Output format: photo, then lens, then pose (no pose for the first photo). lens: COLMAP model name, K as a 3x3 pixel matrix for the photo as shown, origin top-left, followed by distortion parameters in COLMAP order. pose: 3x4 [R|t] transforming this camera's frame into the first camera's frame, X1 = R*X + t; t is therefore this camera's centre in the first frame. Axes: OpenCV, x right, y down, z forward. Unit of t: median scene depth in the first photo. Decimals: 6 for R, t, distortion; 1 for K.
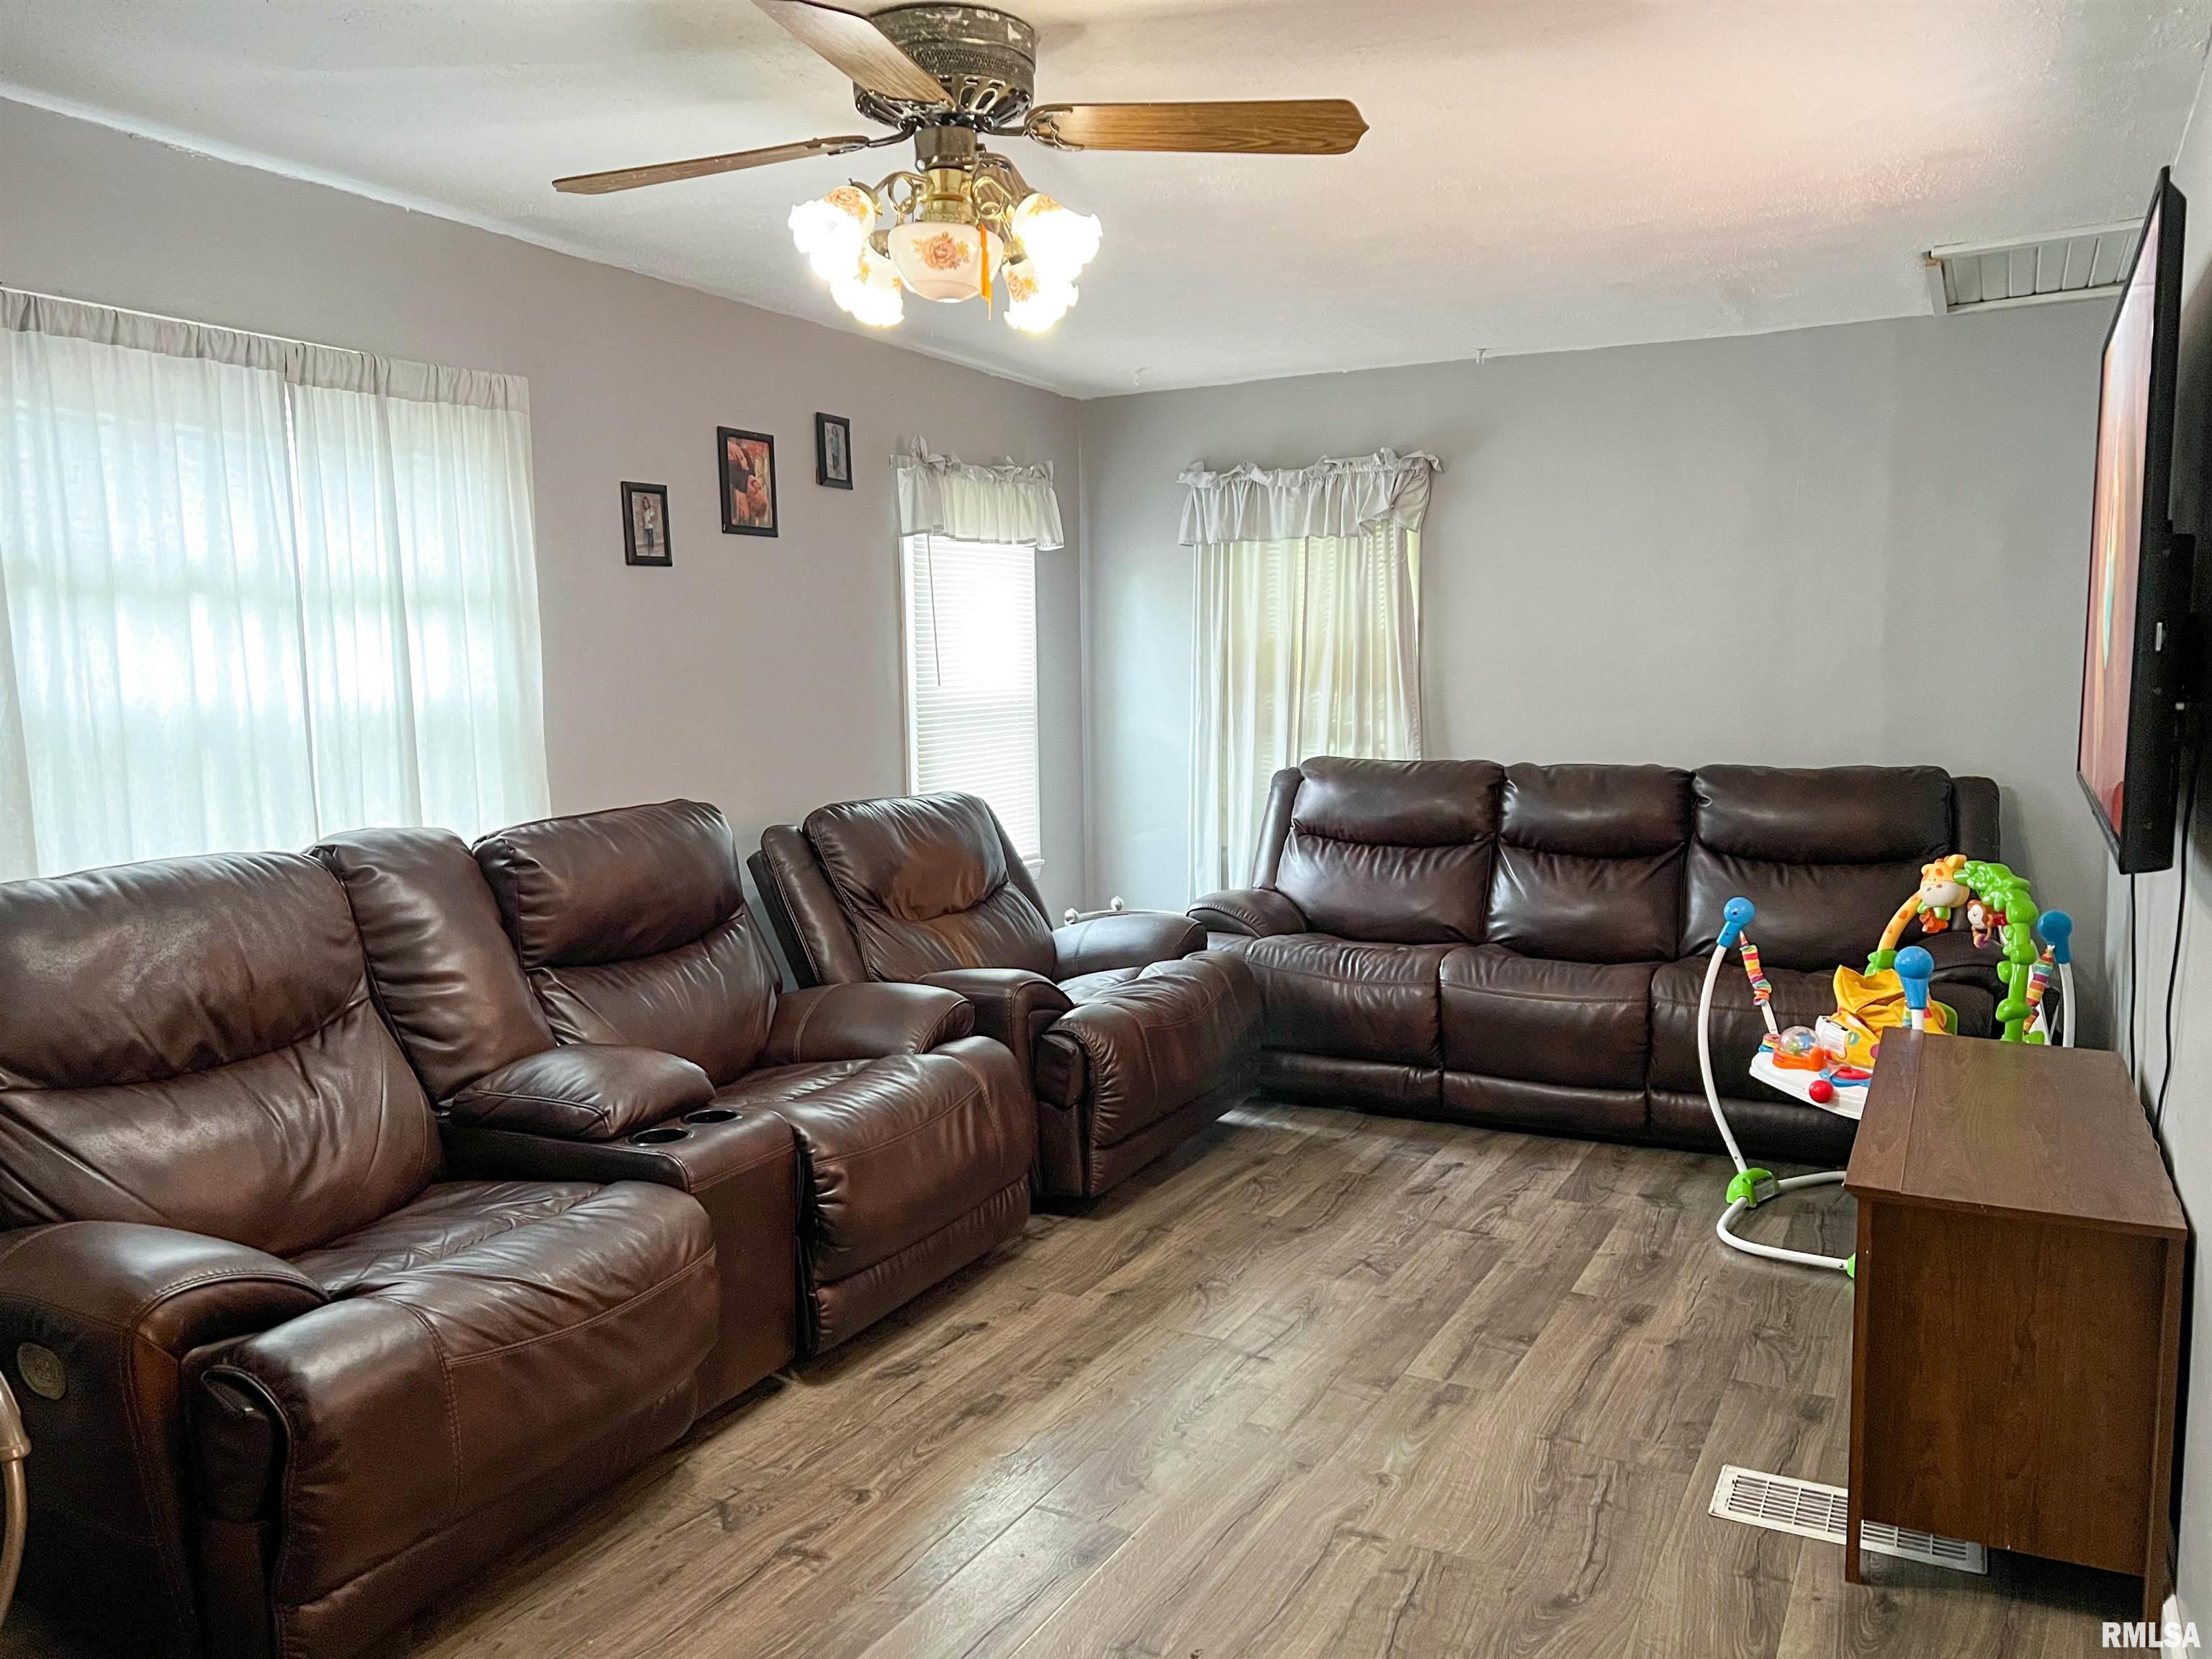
lens RADIAL K [[1597.0, 0, 1111.4], [0, 1597.0, 835.5], [0, 0, 1]] dist [0.087670, -0.098548]
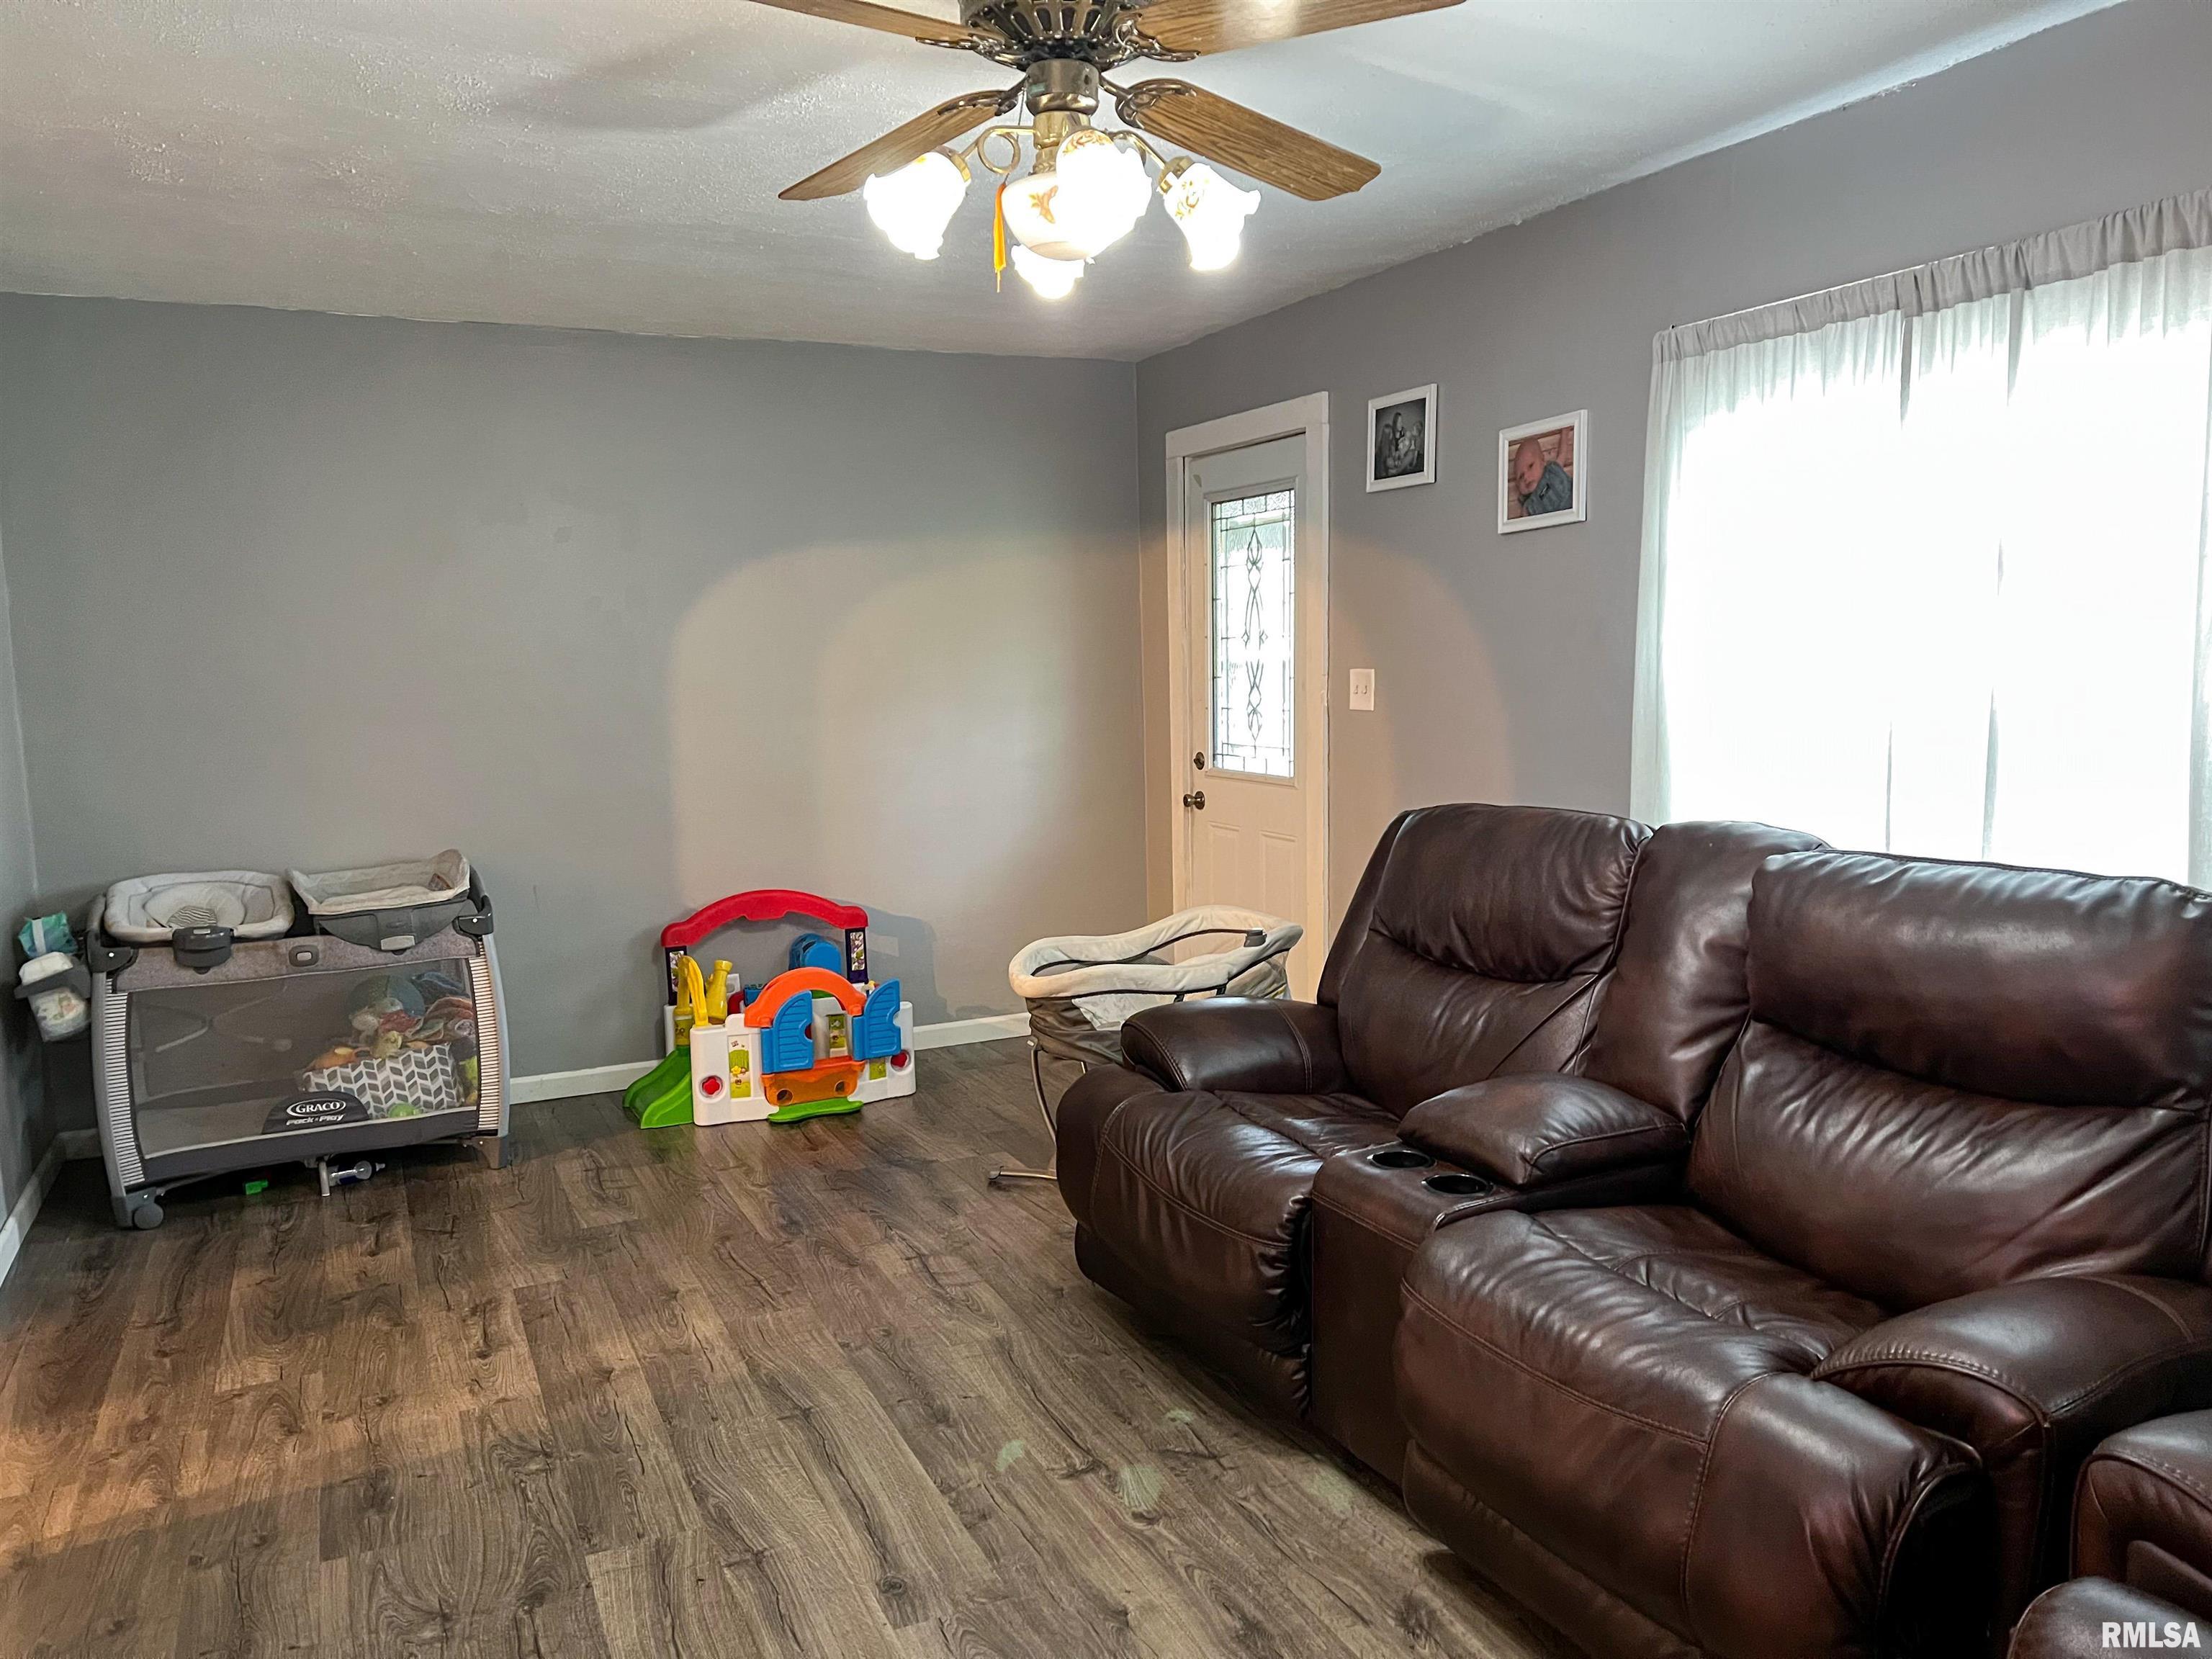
lens RADIAL K [[1597.0, 0, 1111.4], [0, 1597.0, 835.5], [0, 0, 1]] dist [0.087670, -0.098548]
pose [[-0.574761, 0.113747, -0.810377, 0.522108], [-0.069338, 0.979962, 0.186729, -0.149921], [0.815378, 0.163514, -0.555357, 1.278022]]
